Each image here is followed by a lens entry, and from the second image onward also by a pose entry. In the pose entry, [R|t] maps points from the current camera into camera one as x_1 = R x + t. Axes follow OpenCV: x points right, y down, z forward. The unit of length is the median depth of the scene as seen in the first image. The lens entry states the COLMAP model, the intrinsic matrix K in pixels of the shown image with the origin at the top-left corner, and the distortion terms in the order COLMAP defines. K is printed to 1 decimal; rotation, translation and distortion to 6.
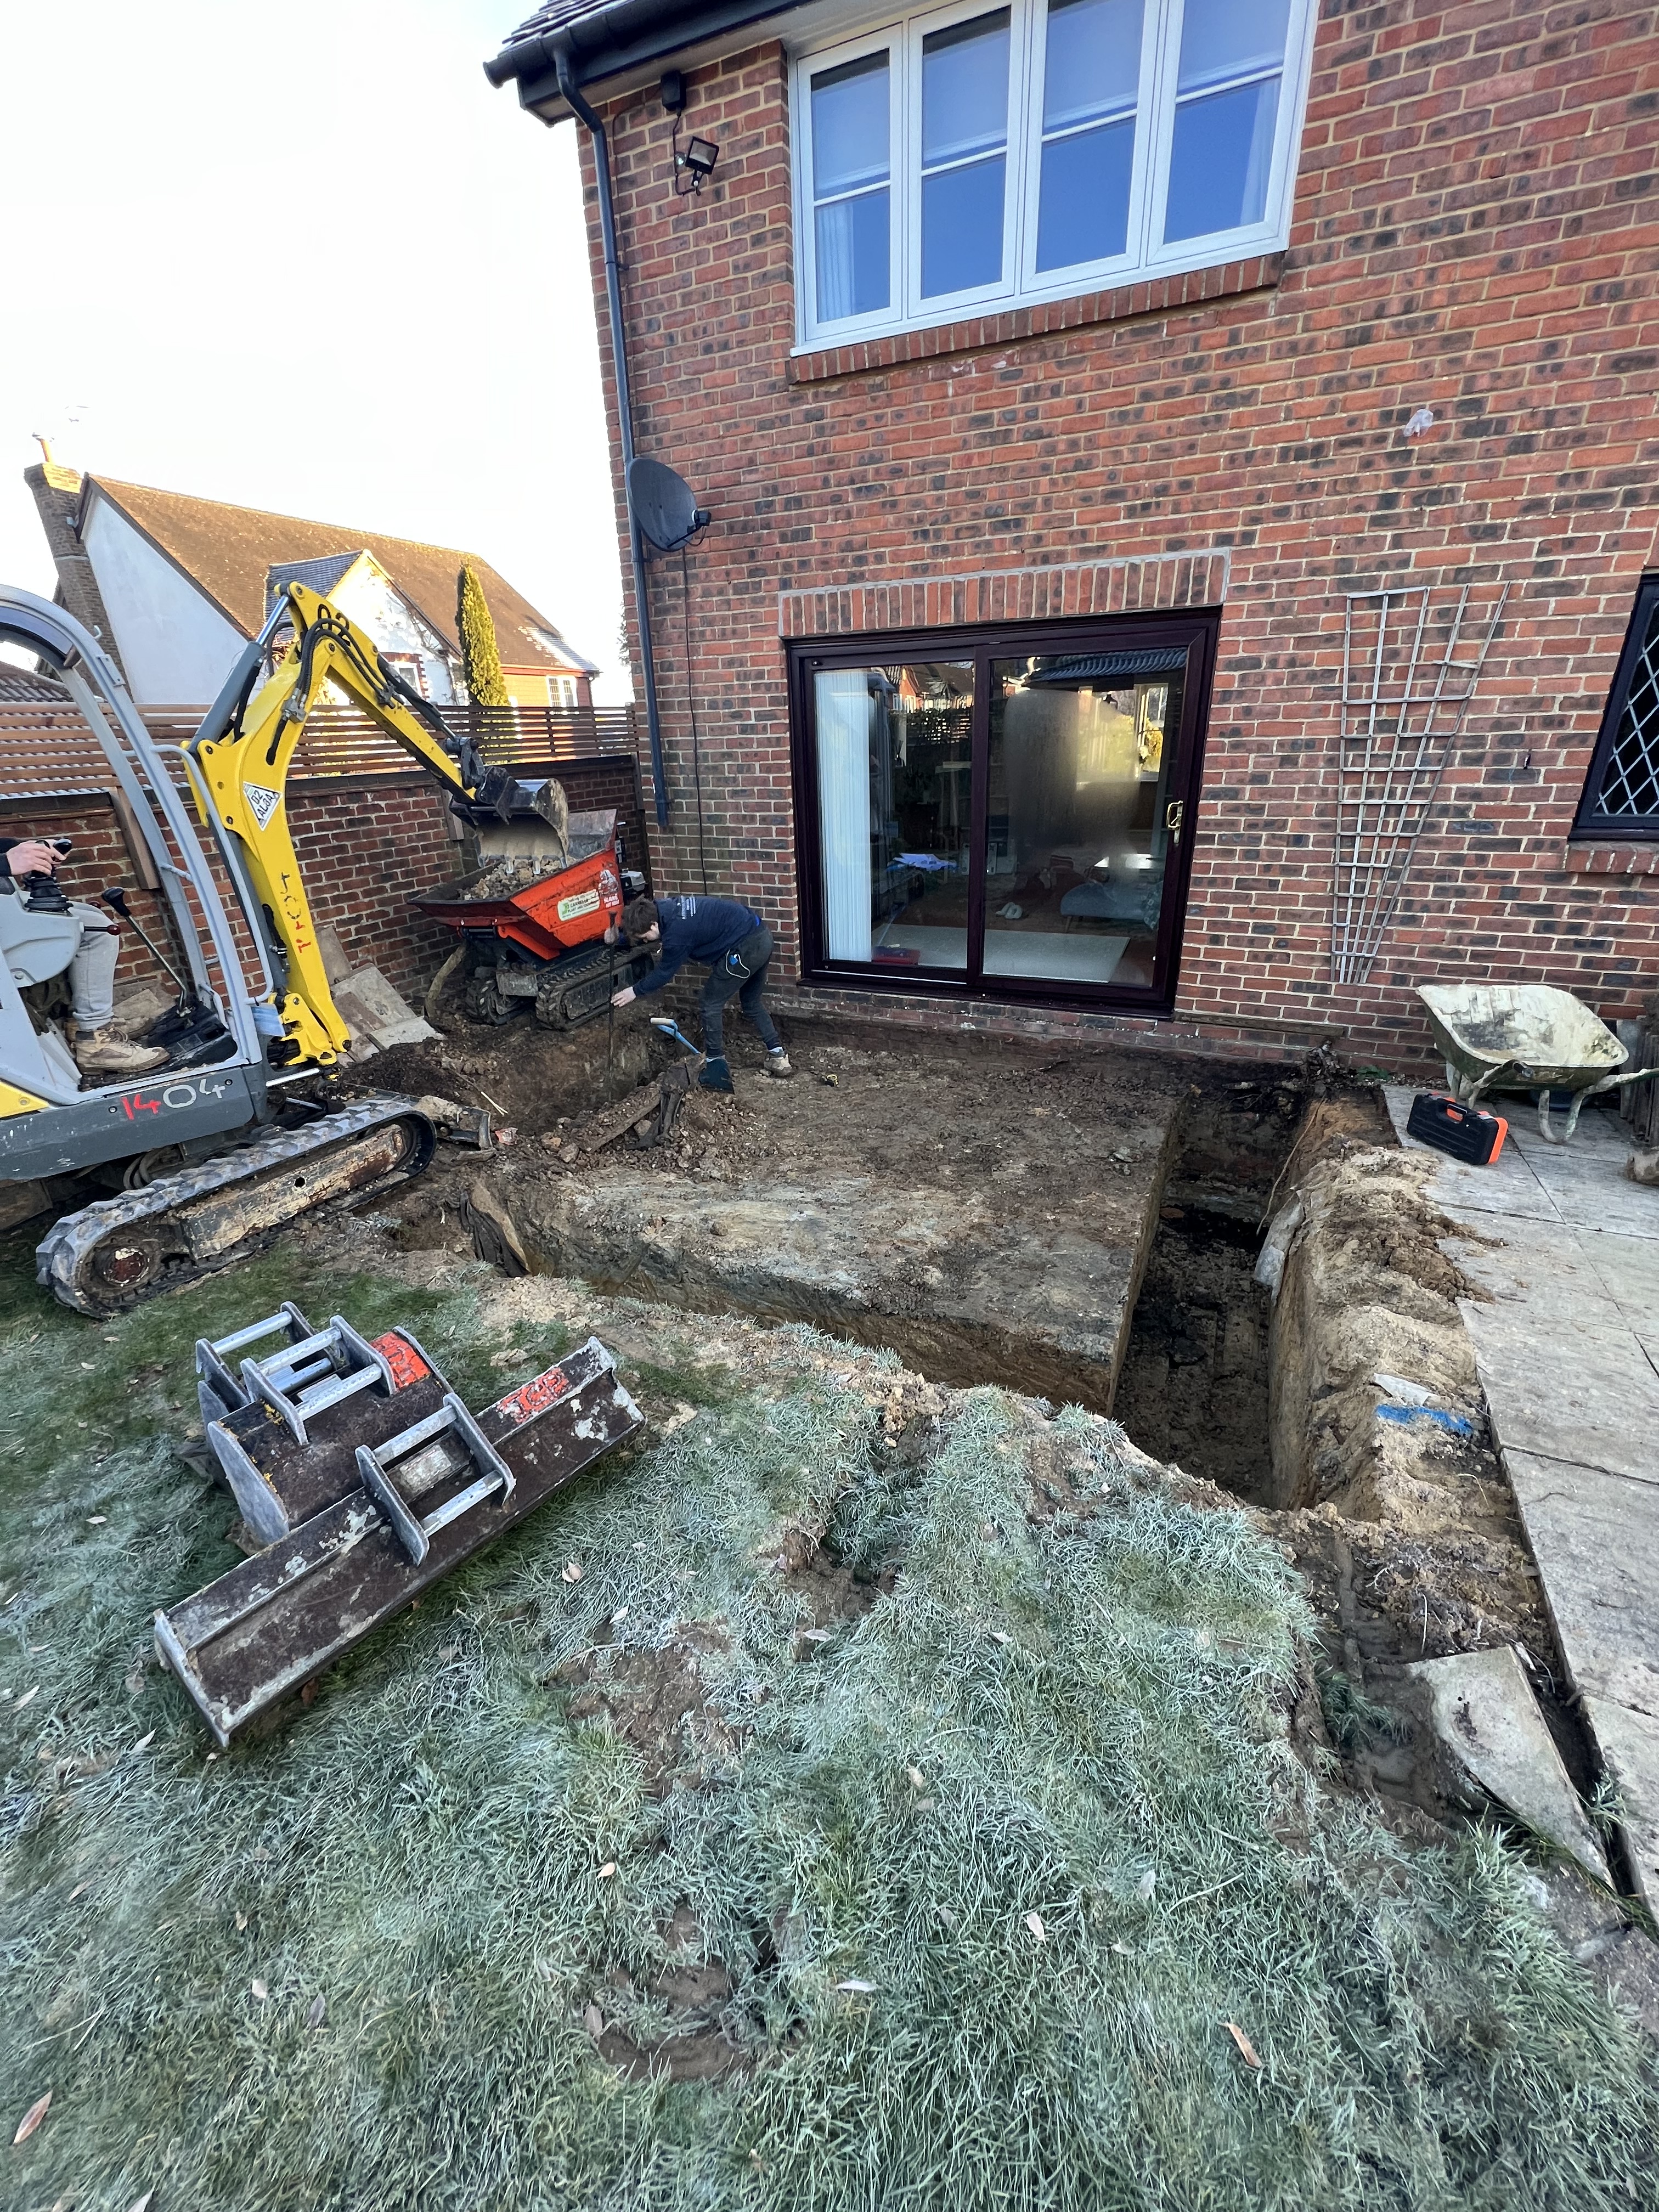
lens RADIAL K [[884.6, 0, 825.1], [0, 884.6, 1103.1], [0, 0, 1]] dist [-0.001129, -0.000137]
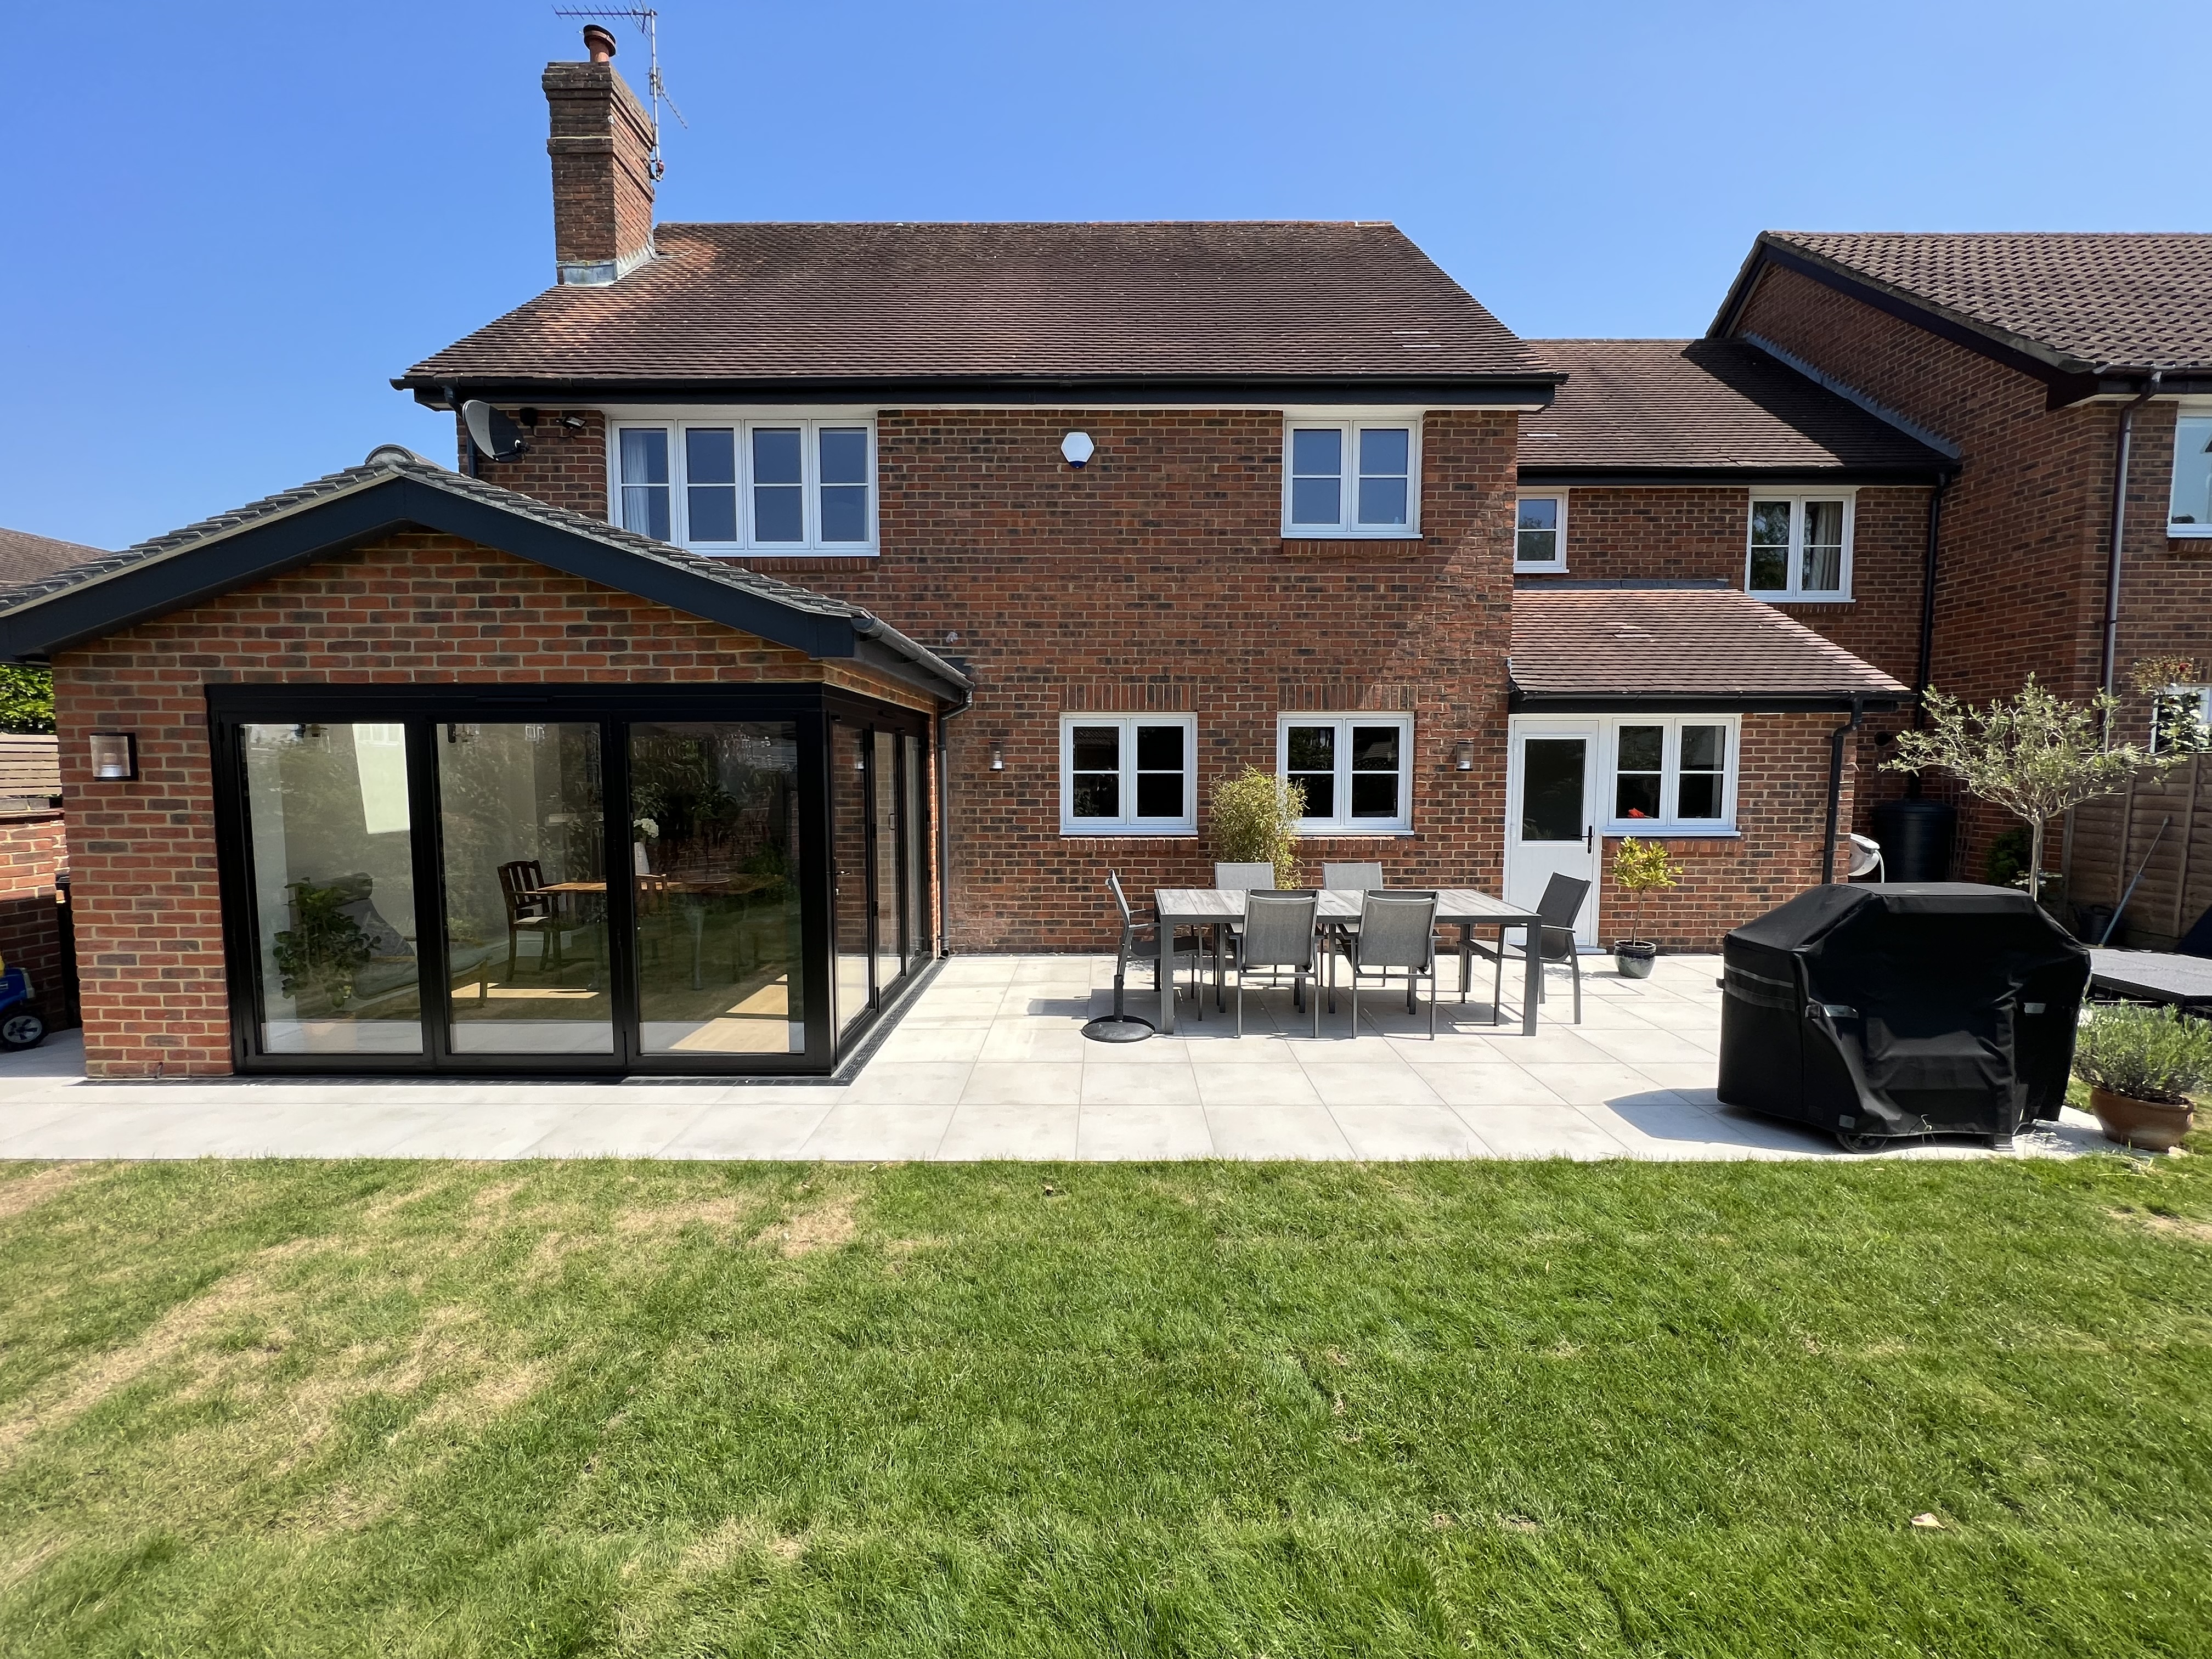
lens RADIAL K [[884.8, 0, 1106.4], [0, 884.8, 831.4], [0, 0, 1]] dist [-0.001662, 0.000245]
pose [[0.911379, -0.000489, 0.411569, 0.150231], [0.135077, 0.944964, -0.297990, 0.272484], [-0.388772, 0.327175, 0.861286, -0.669560]]
